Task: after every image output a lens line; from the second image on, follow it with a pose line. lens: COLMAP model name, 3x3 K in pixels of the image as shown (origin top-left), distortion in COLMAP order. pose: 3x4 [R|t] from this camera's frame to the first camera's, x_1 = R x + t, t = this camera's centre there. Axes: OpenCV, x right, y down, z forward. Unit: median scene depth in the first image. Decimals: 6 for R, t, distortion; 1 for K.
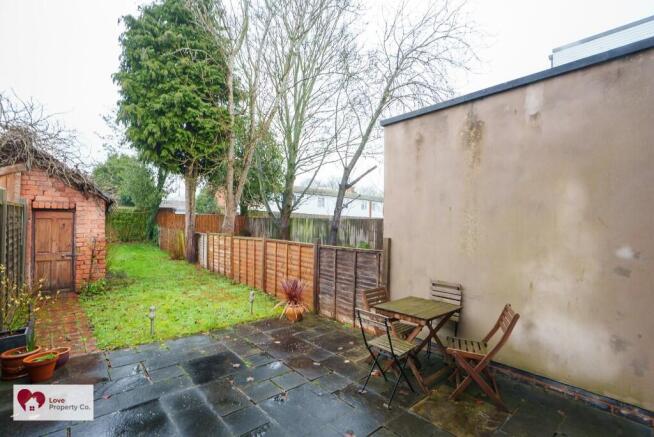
lens RADIAL K [[306.0, 0, 329.2], [0, 306.0, 218.1], [0, 0, 1]] dist [-0.067223, 0.025824]
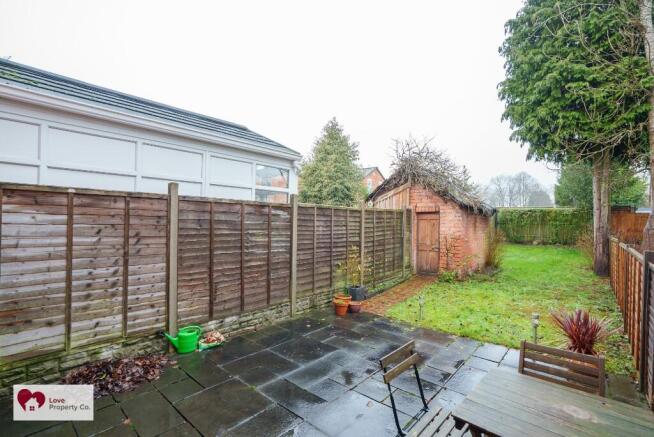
lens RADIAL K [[306.0, 0, 329.2], [0, 306.0, 218.1], [0, 0, 1]] dist [-0.067223, 0.025824]
pose [[0.124718, -0.015907, -0.992065, 0.374688], [0.006507, 0.999863, -0.015214, 0.013873], [0.992171, -0.004558, 0.124804, 0.367812]]
